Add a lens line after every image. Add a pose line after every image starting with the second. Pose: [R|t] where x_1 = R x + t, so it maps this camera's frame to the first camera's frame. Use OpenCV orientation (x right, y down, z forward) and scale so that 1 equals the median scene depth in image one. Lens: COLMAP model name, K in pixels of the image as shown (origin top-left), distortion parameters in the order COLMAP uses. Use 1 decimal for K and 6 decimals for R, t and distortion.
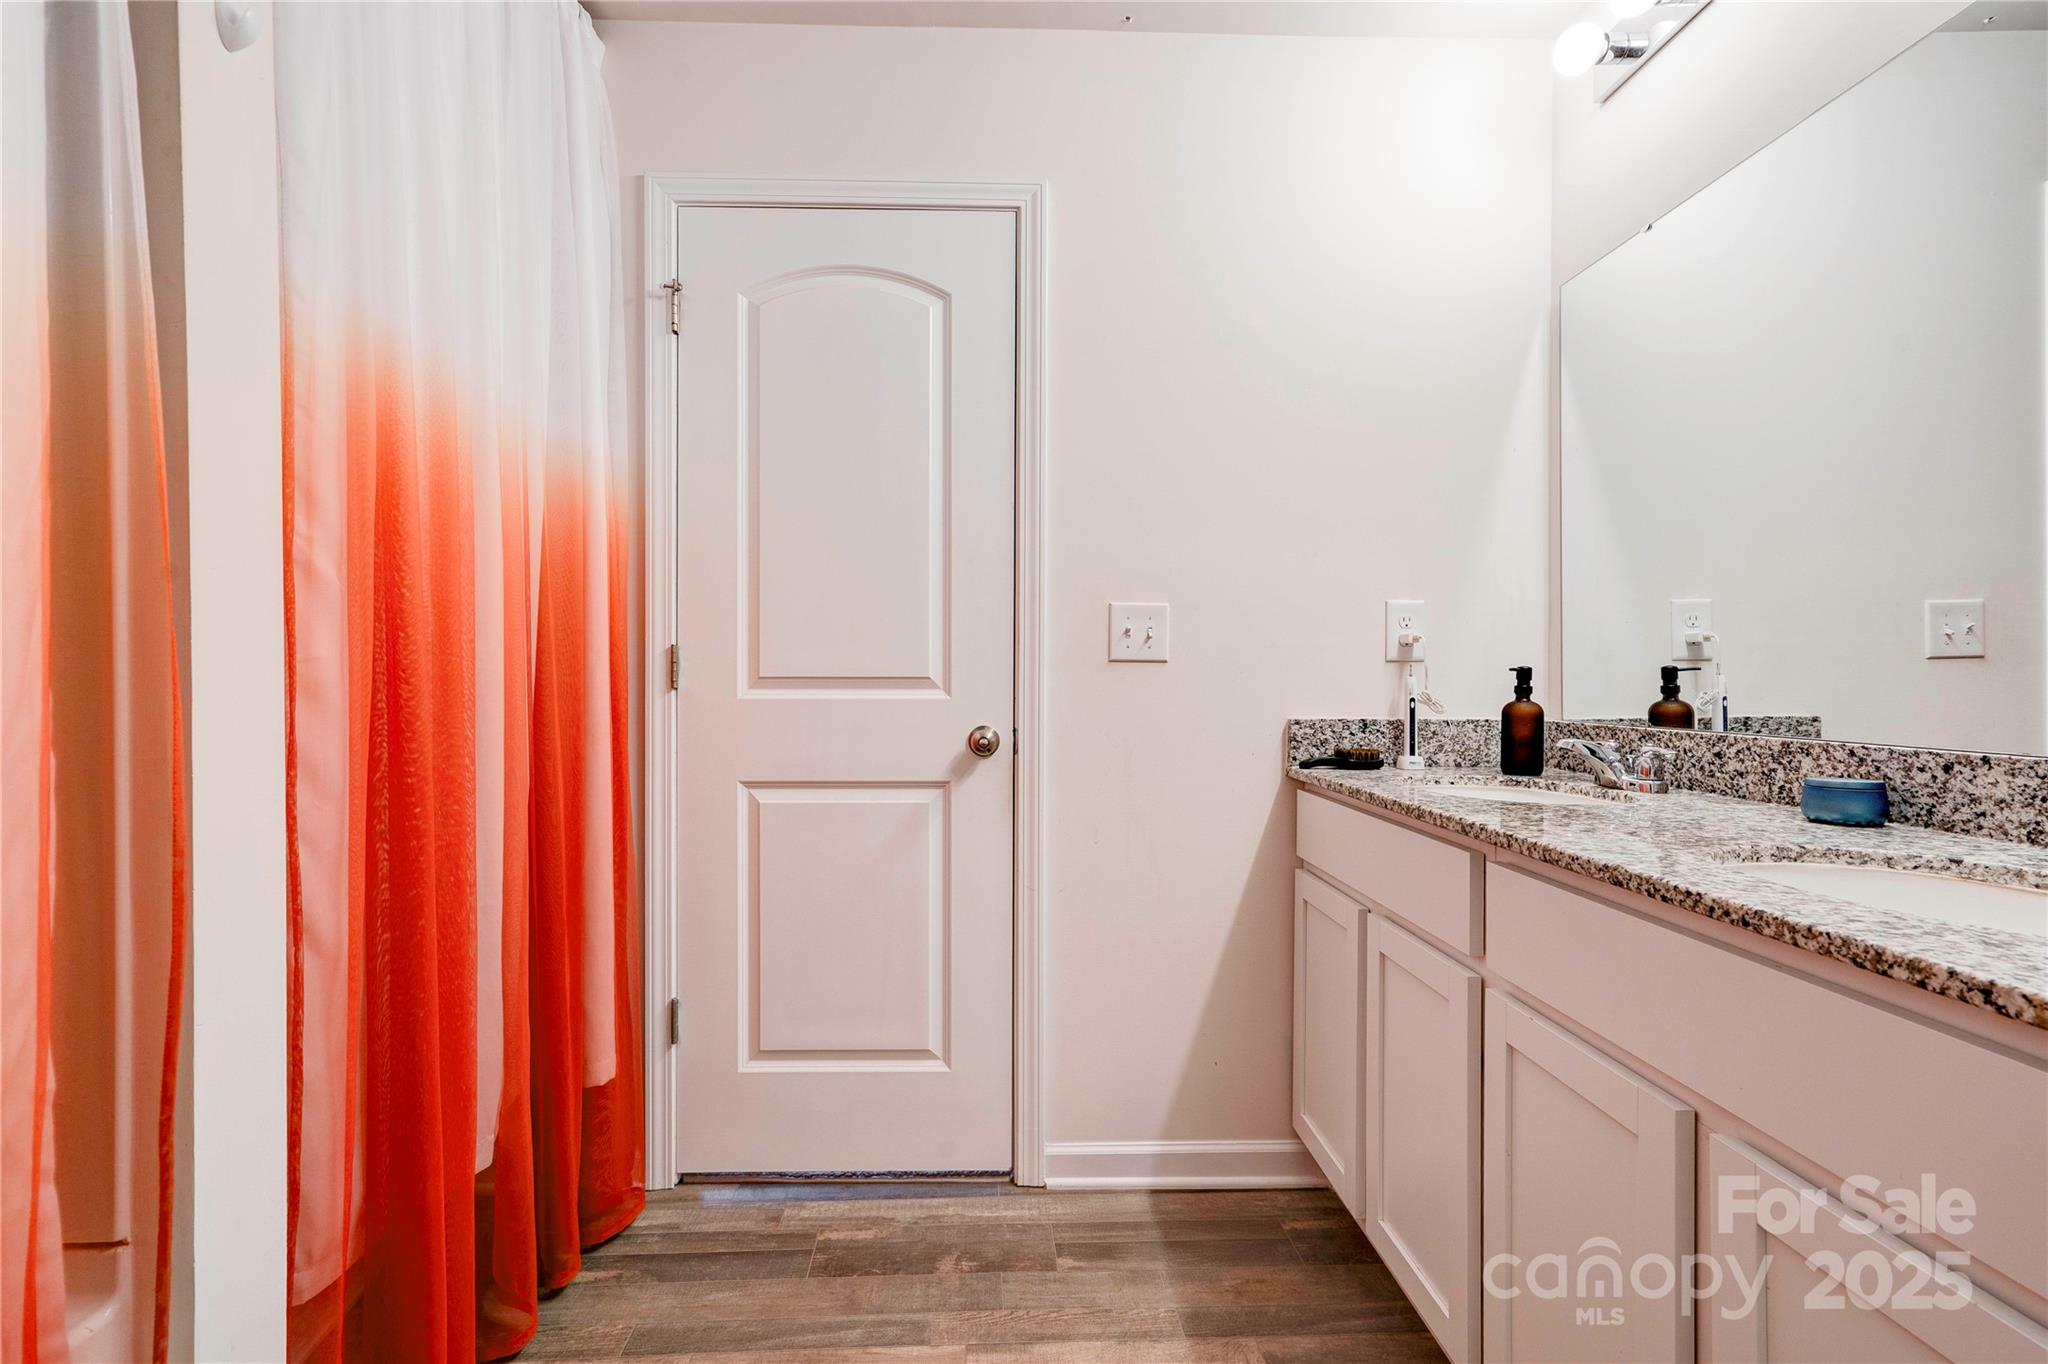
lens RADIAL K [[937.4, 0, 1014.2], [0, 937.4, 679.4], [0, 0, 1]] dist [-0.000395, 0.010612]
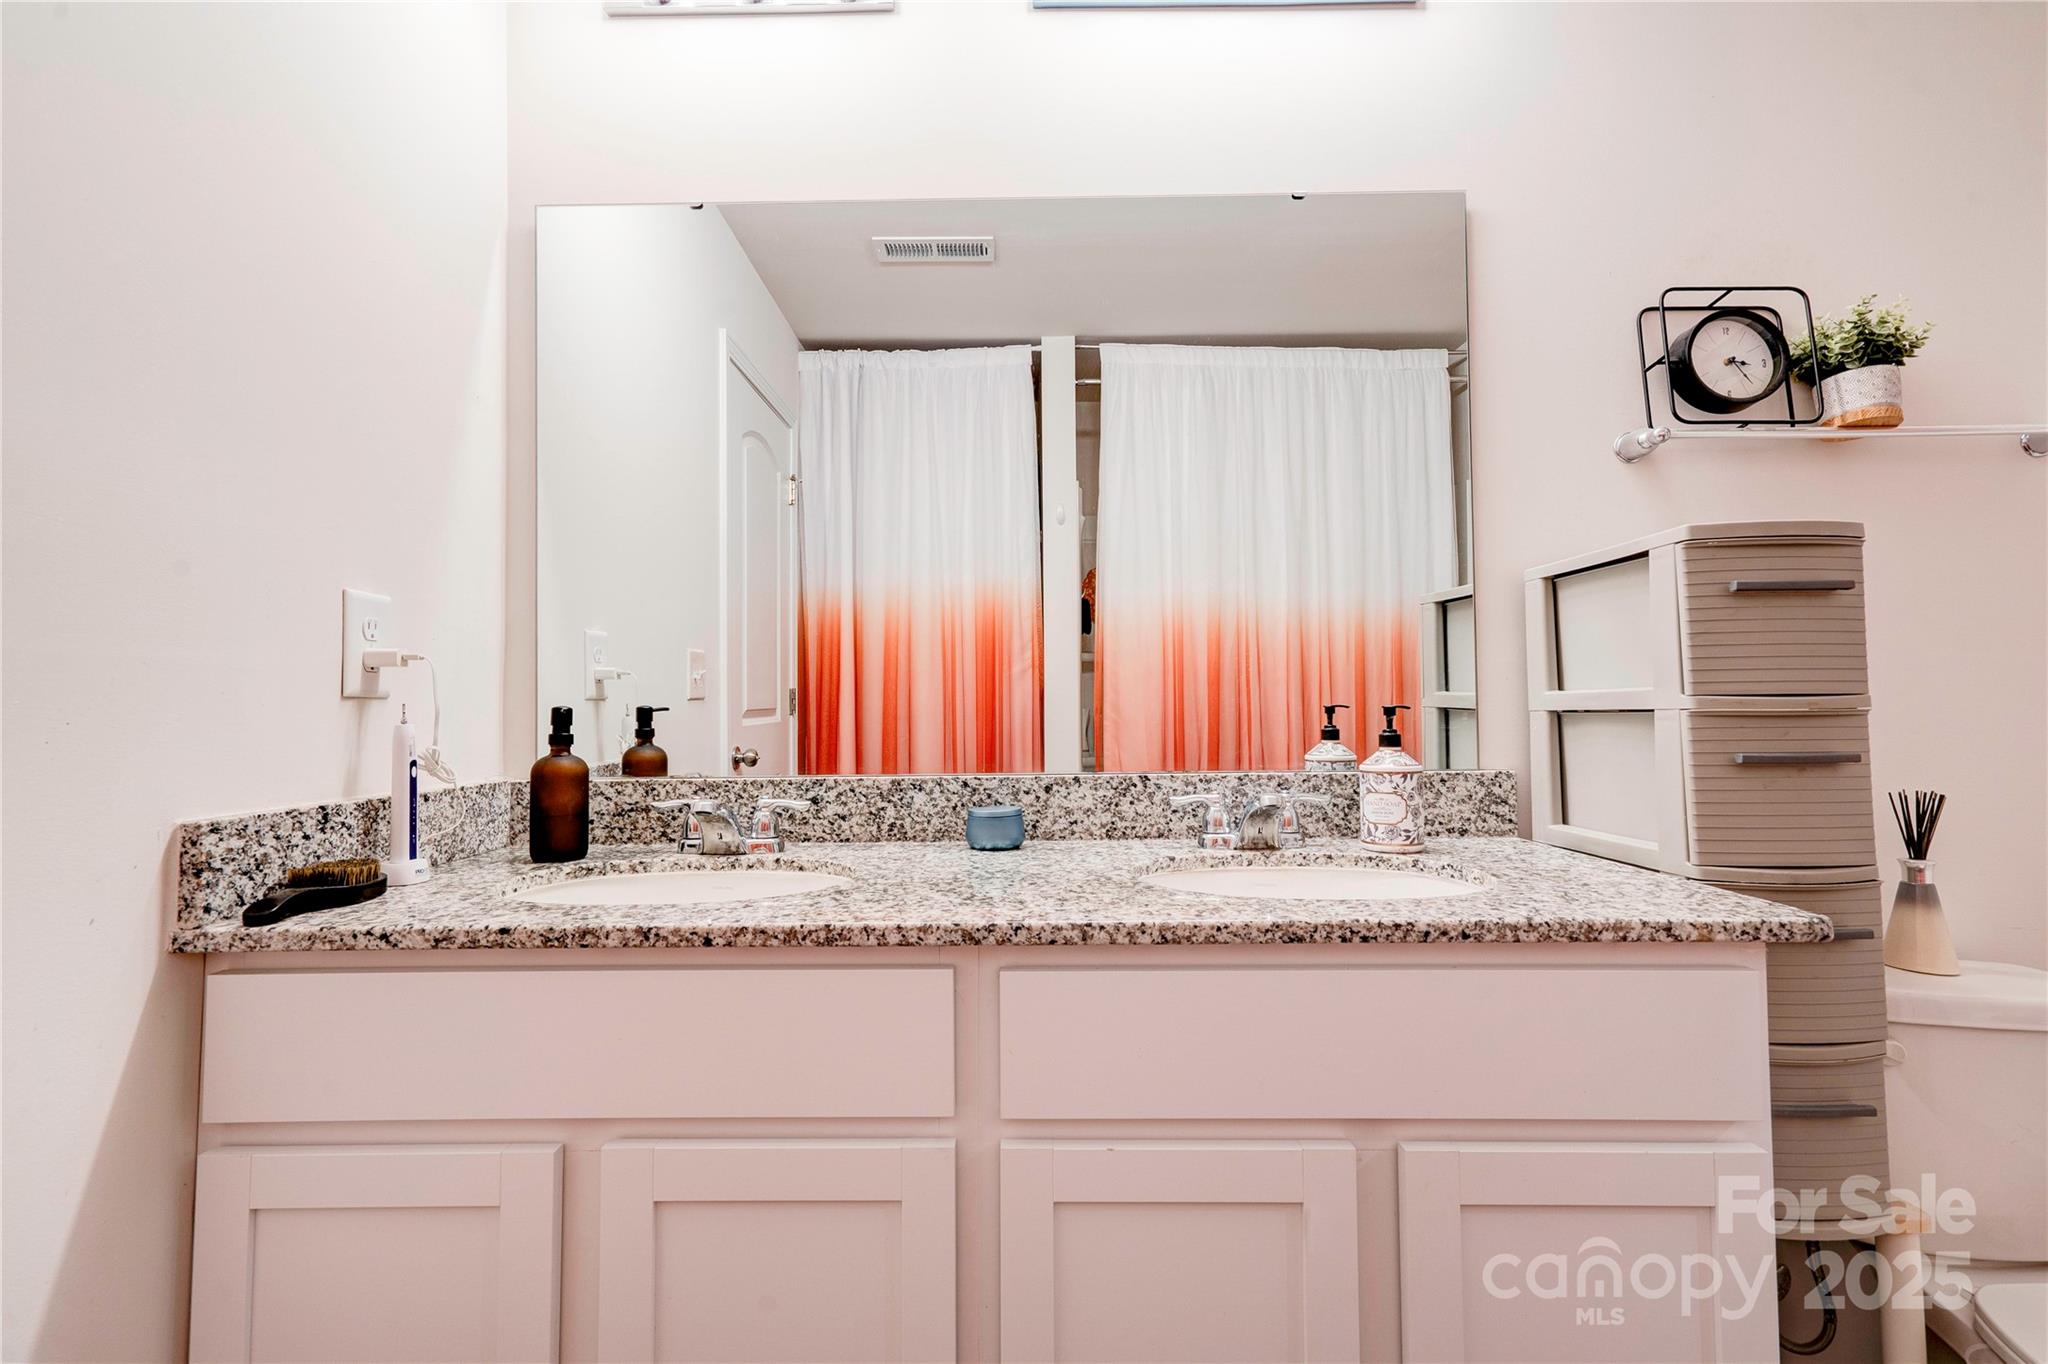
lens RADIAL K [[937.4, 0, 1014.2], [0, 937.4, 679.4], [0, 0, 1]] dist [-0.000395, 0.010612]
pose [[0.041675, 0.029022, 0.998710, -0.214083], [0.013332, 0.999473, -0.029601, -0.012114], [-0.999042, 0.014548, 0.041266, 0.863429]]
